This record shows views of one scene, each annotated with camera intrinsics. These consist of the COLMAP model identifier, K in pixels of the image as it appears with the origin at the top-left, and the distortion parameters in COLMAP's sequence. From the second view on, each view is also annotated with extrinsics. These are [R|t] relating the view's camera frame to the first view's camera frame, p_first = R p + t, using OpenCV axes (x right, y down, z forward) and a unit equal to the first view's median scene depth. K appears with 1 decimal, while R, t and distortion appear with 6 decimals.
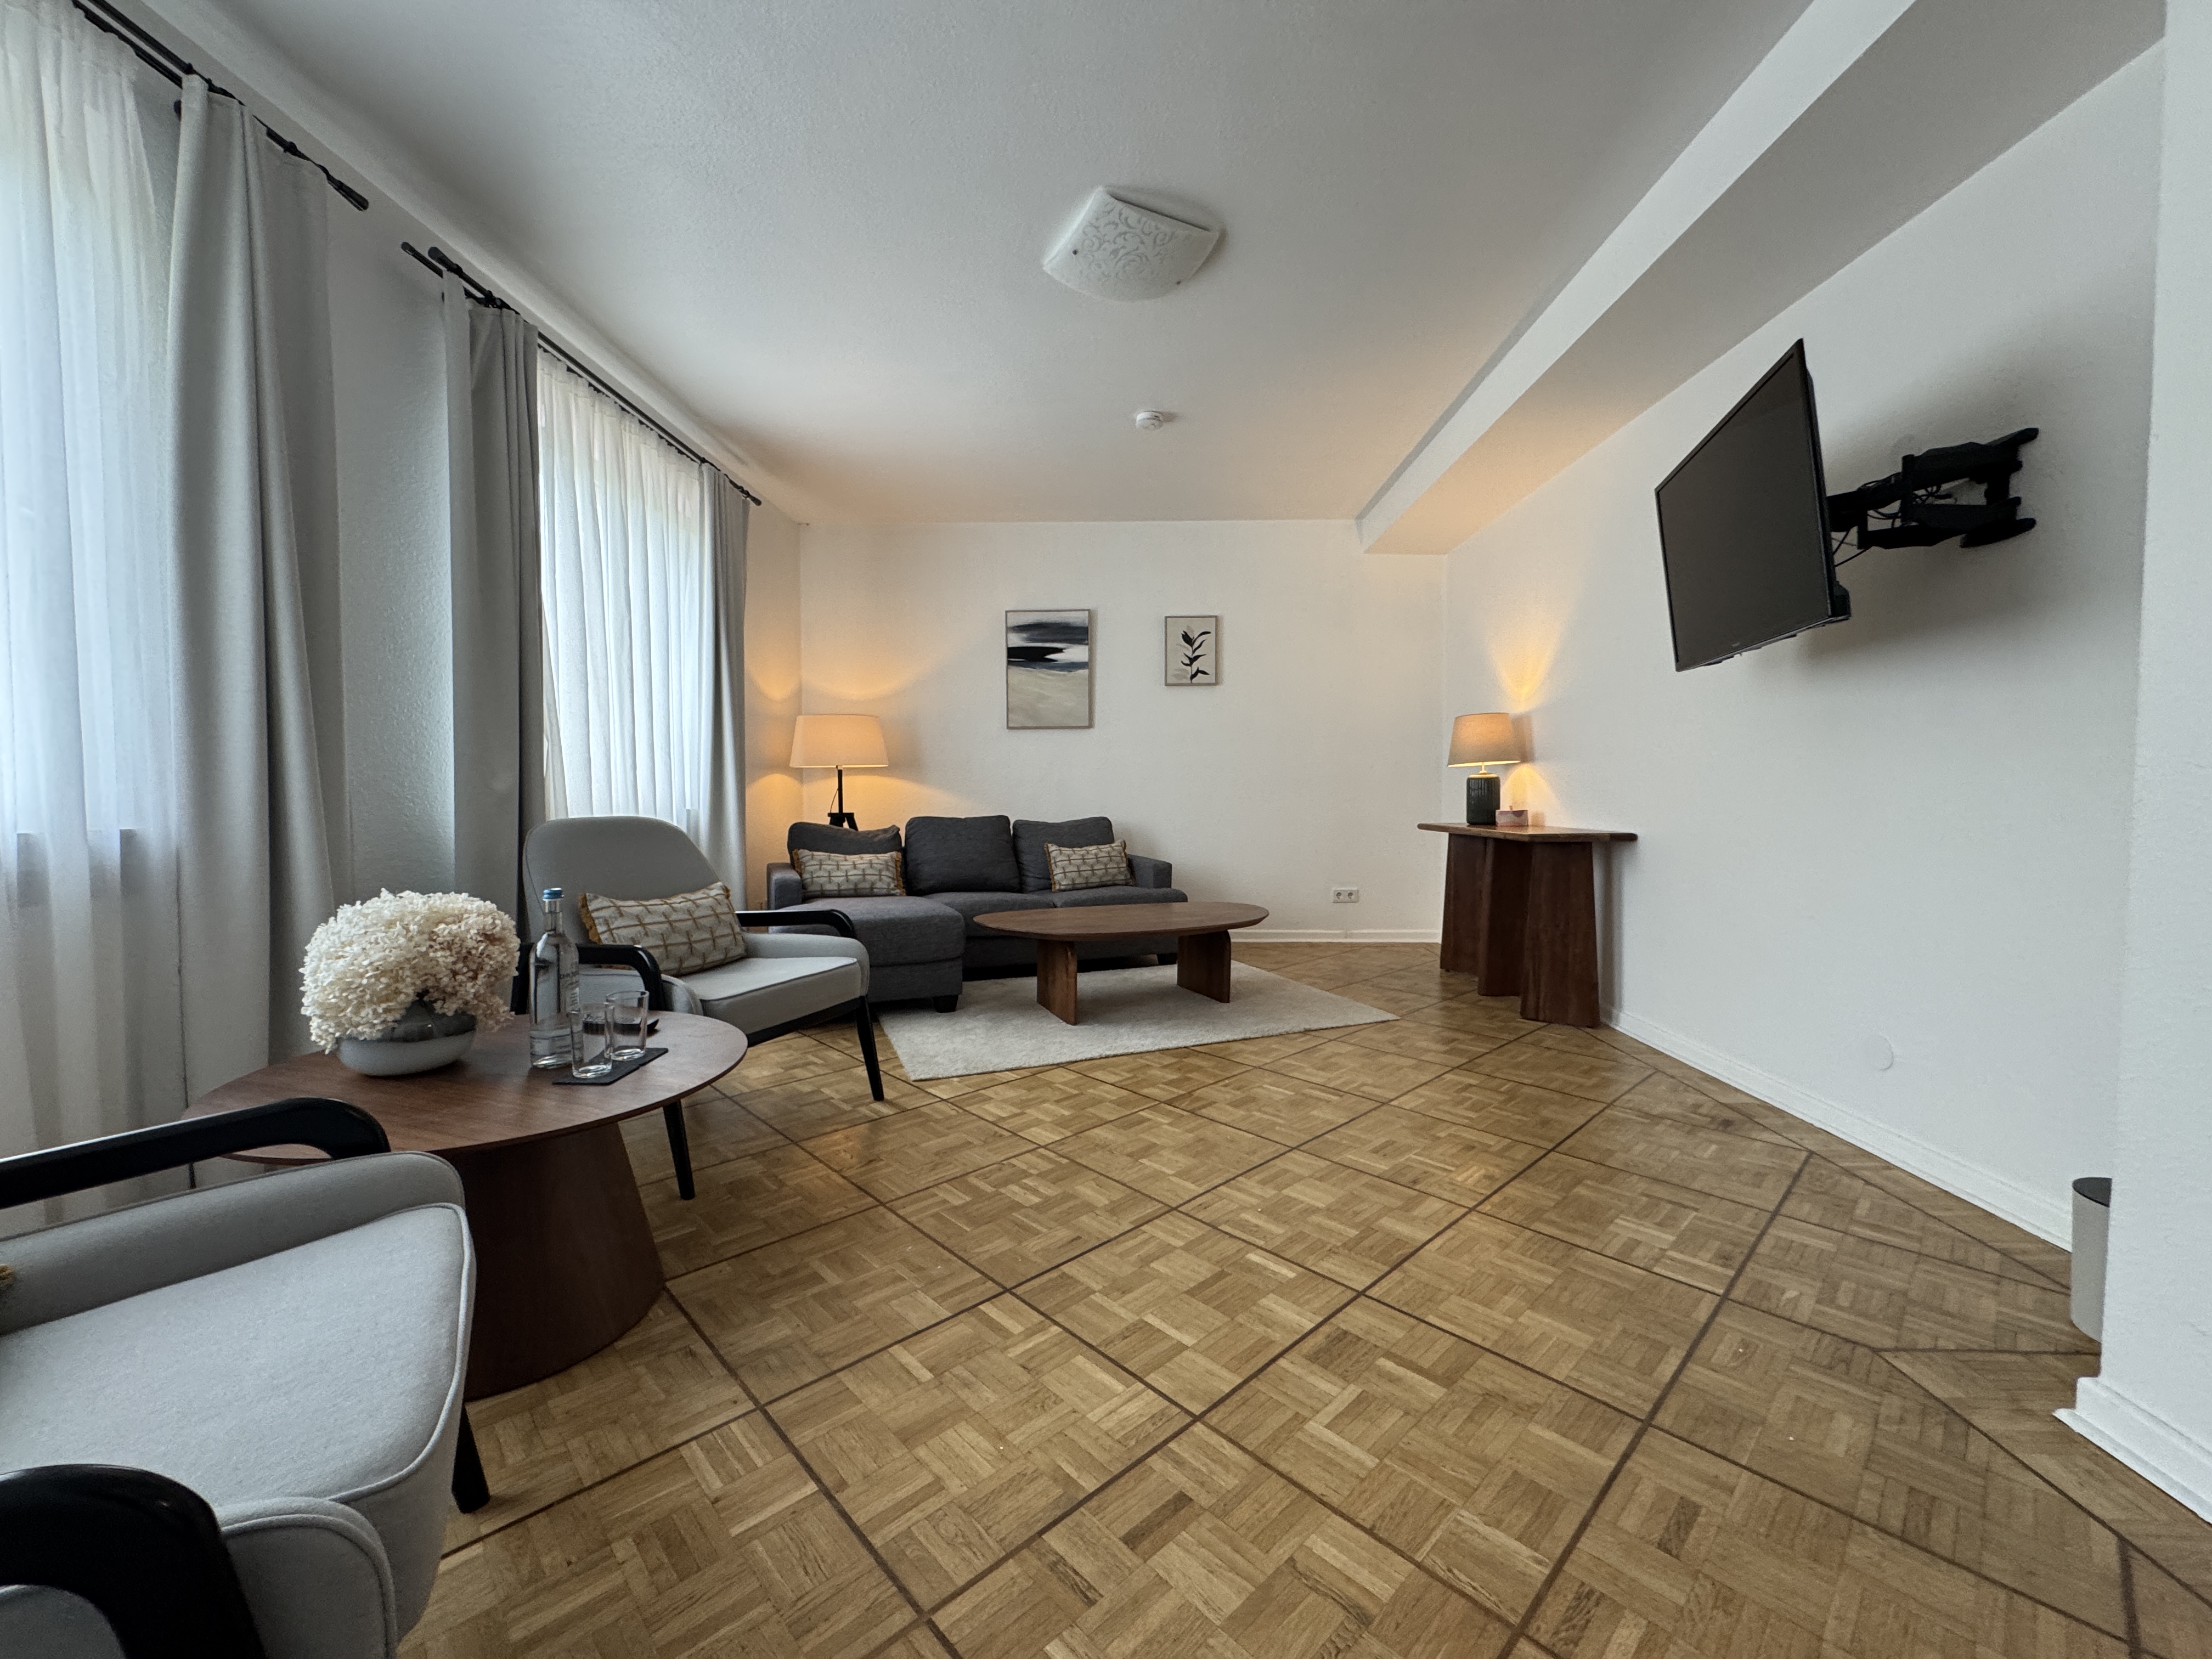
lens RADIAL K [[890.8, 0, 1104.3], [0, 890.8, 835.3], [0, 0, 1]] dist [-0.000119, 0.001009]
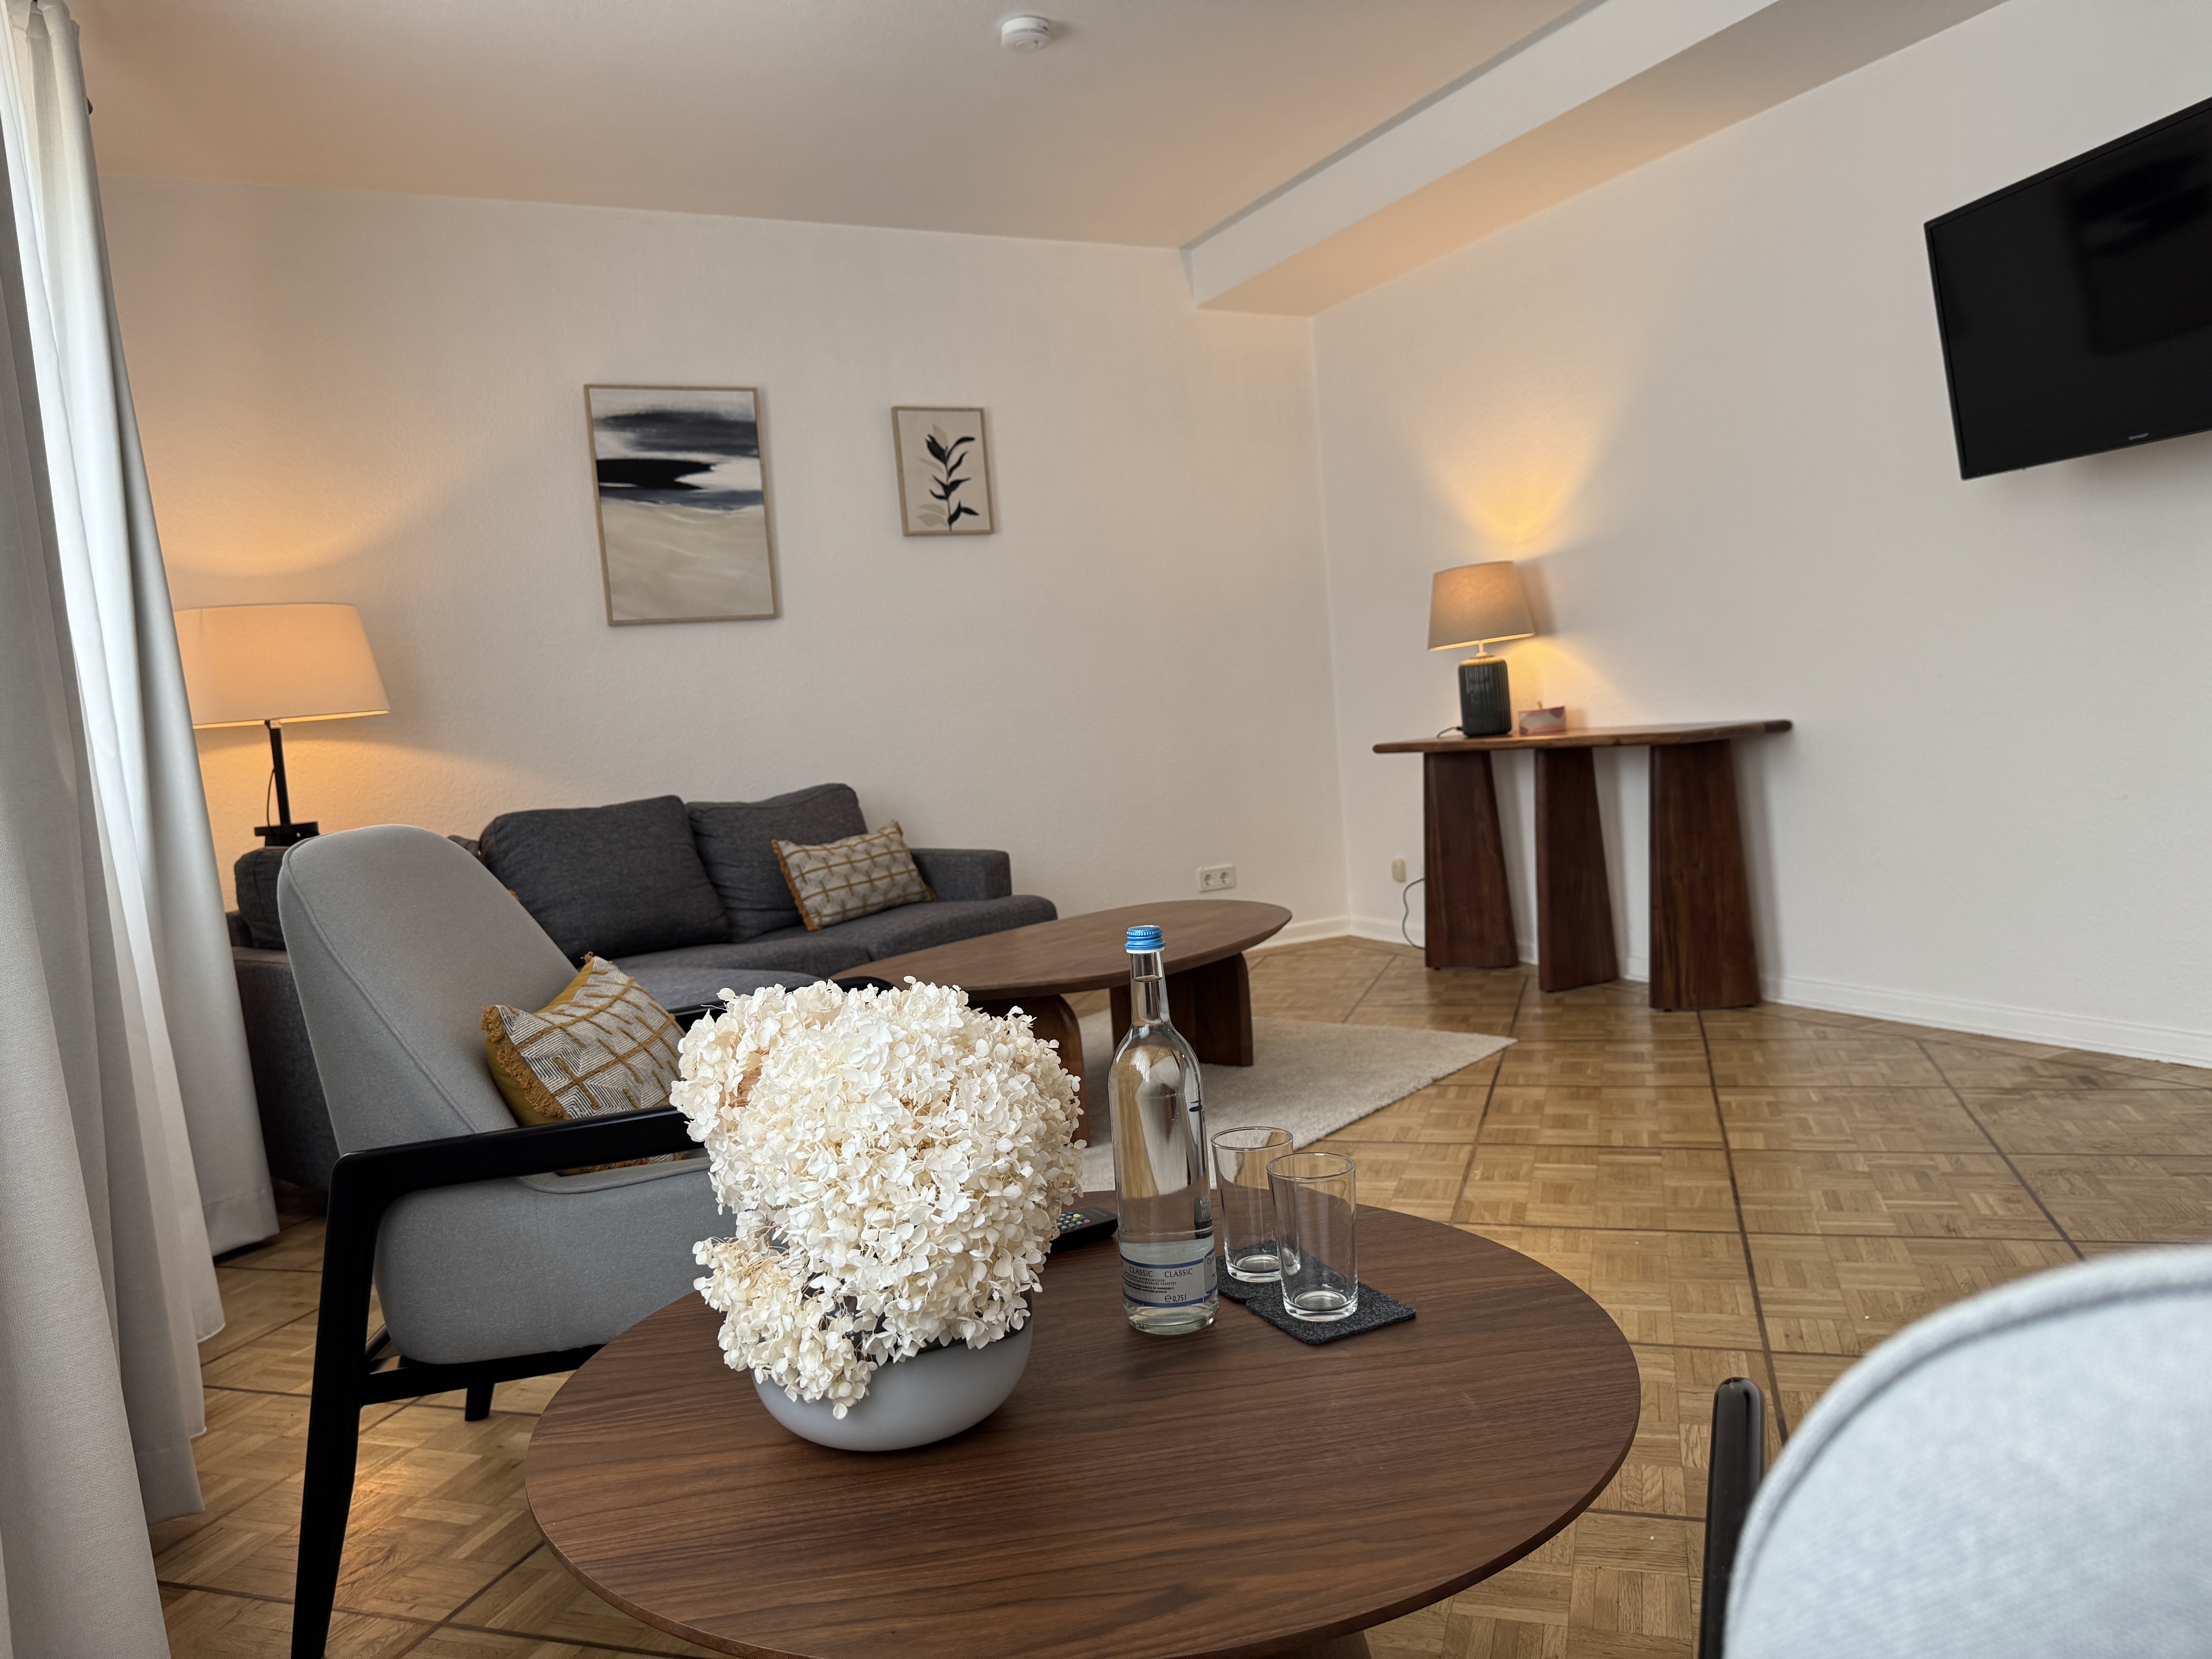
lens RADIAL K [[1576.7, 0, 1107.9], [0, 1576.7, 829.8], [0, 0, 1]] dist [0.054533, -0.059605]
pose [[0.873549, -0.102046, 0.475919, -0.327336], [0.100293, 0.994531, 0.029157, -0.004537], [-0.476292, 0.022261, 0.879005, 0.103179]]
